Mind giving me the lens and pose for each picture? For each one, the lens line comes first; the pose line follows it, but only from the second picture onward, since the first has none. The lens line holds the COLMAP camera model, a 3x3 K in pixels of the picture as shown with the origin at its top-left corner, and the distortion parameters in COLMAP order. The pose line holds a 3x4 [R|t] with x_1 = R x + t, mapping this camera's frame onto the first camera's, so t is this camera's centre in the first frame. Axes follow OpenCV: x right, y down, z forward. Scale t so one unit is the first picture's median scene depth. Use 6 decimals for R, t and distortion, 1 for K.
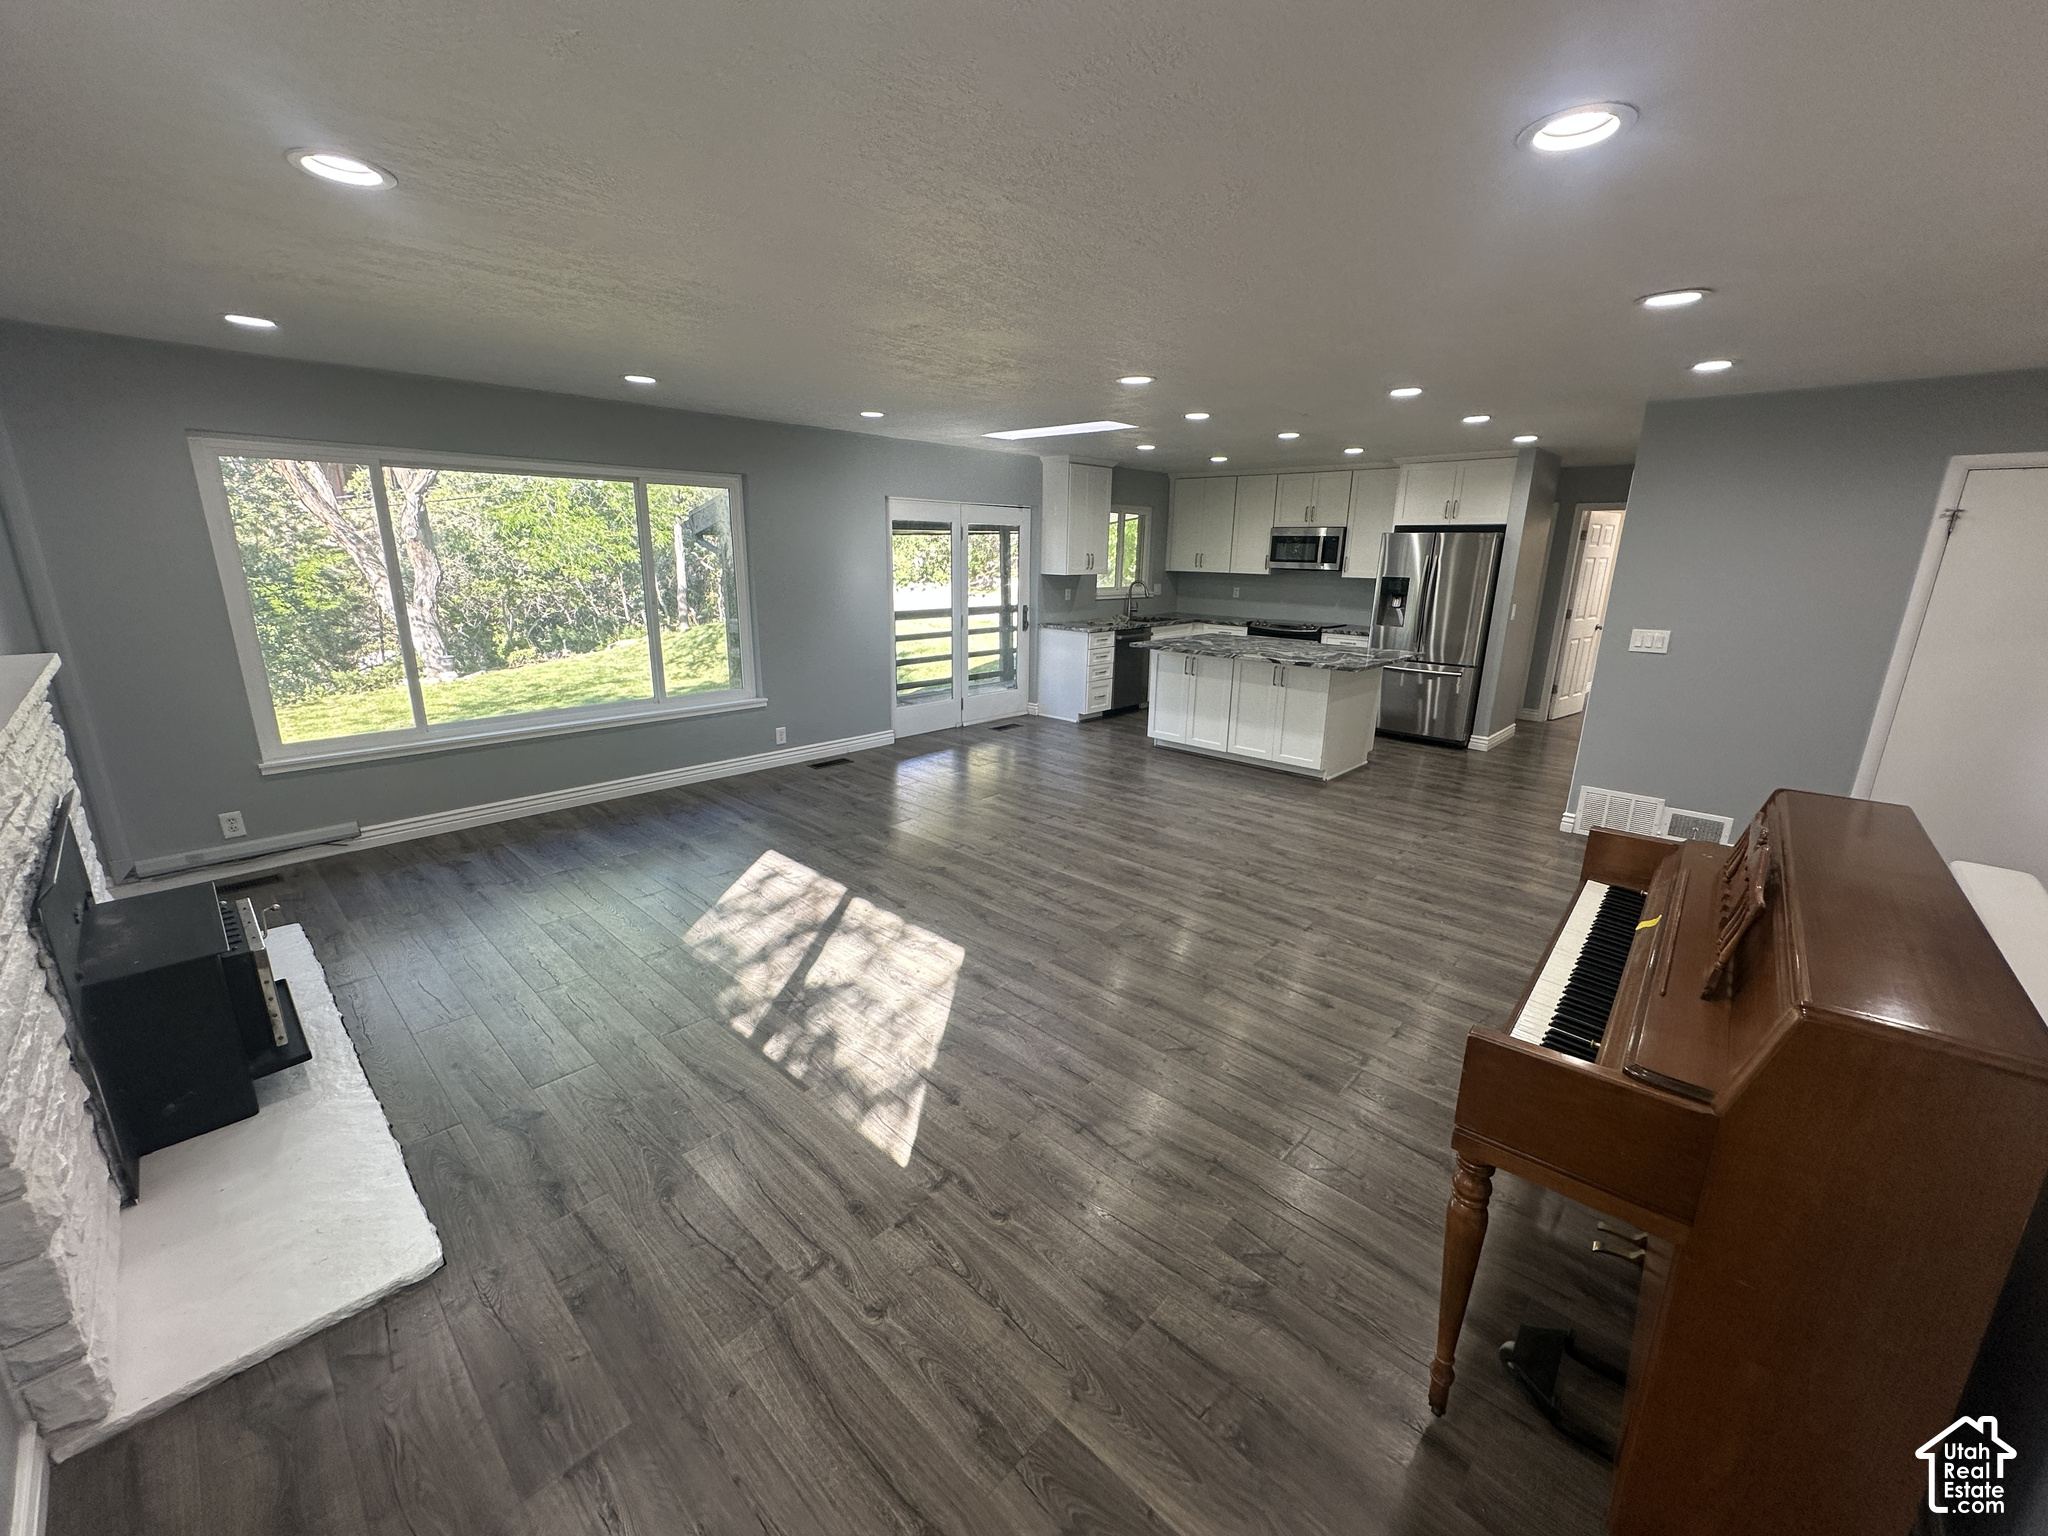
lens RADIAL K [[813.5, 0, 1019.6], [0, 813.5, 768.3], [0, 0, 1]] dist [0.000052, 0.000048]
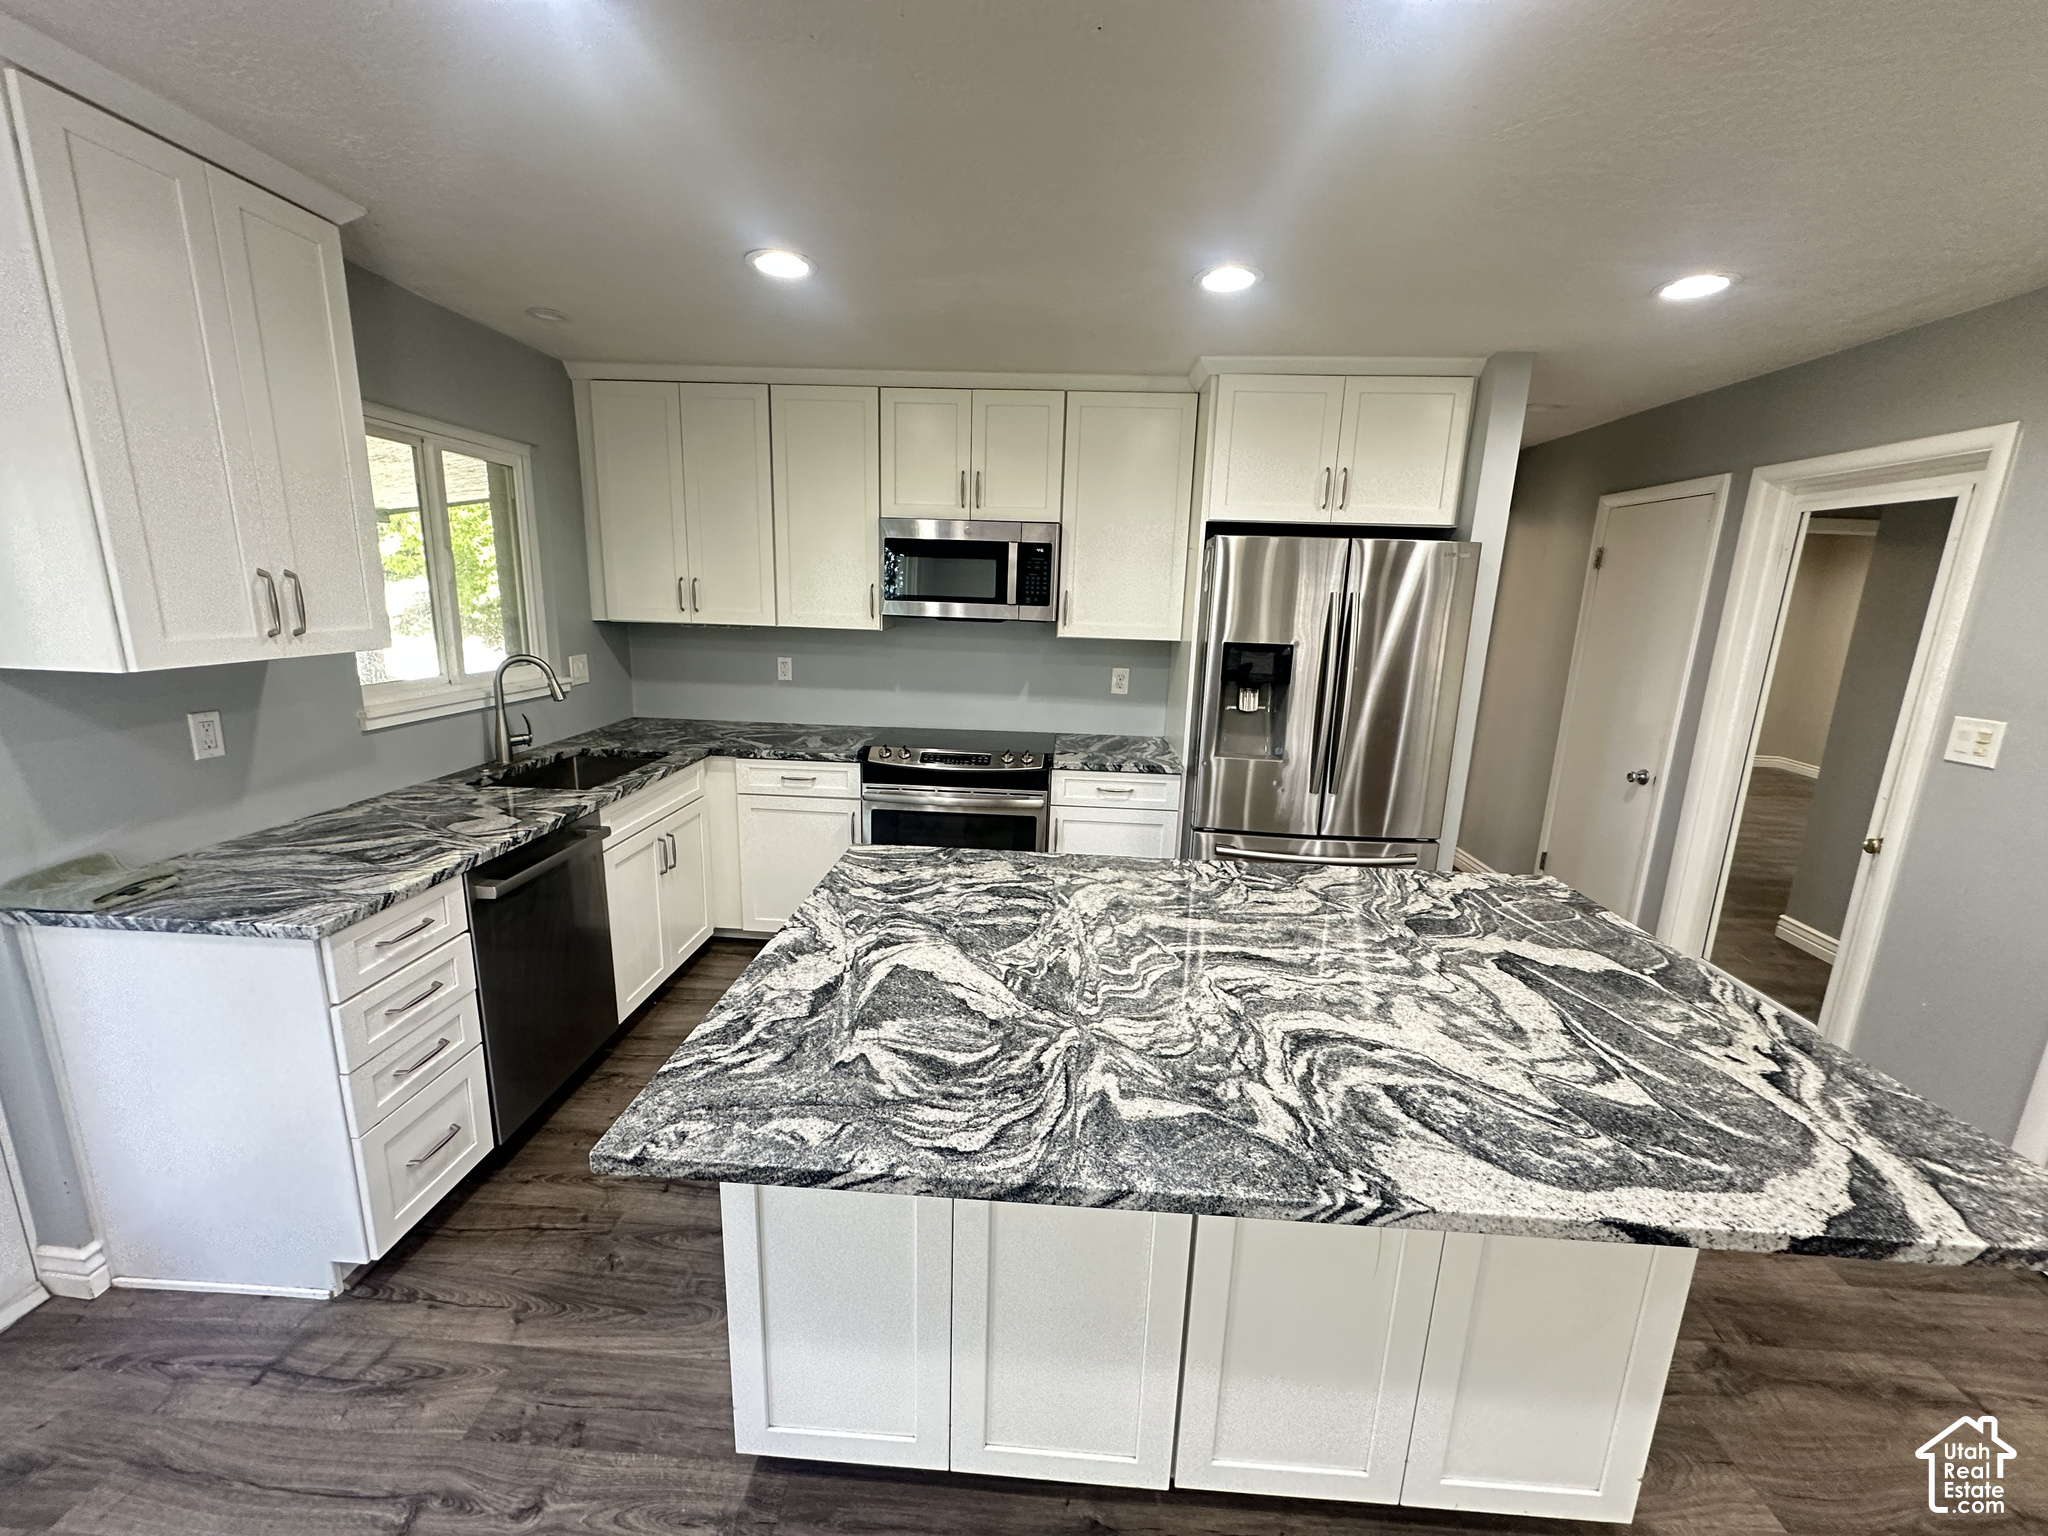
lens RADIAL K [[813.5, 0, 1019.6], [0, 813.5, 768.3], [0, 0, 1]] dist [0.000052, 0.000048]
pose [[0.756762, -0.132945, 0.640029, 0.086626], [0.151827, 0.988072, 0.025722, -0.173560], [-0.635815, 0.077708, 0.767920, 0.660118]]
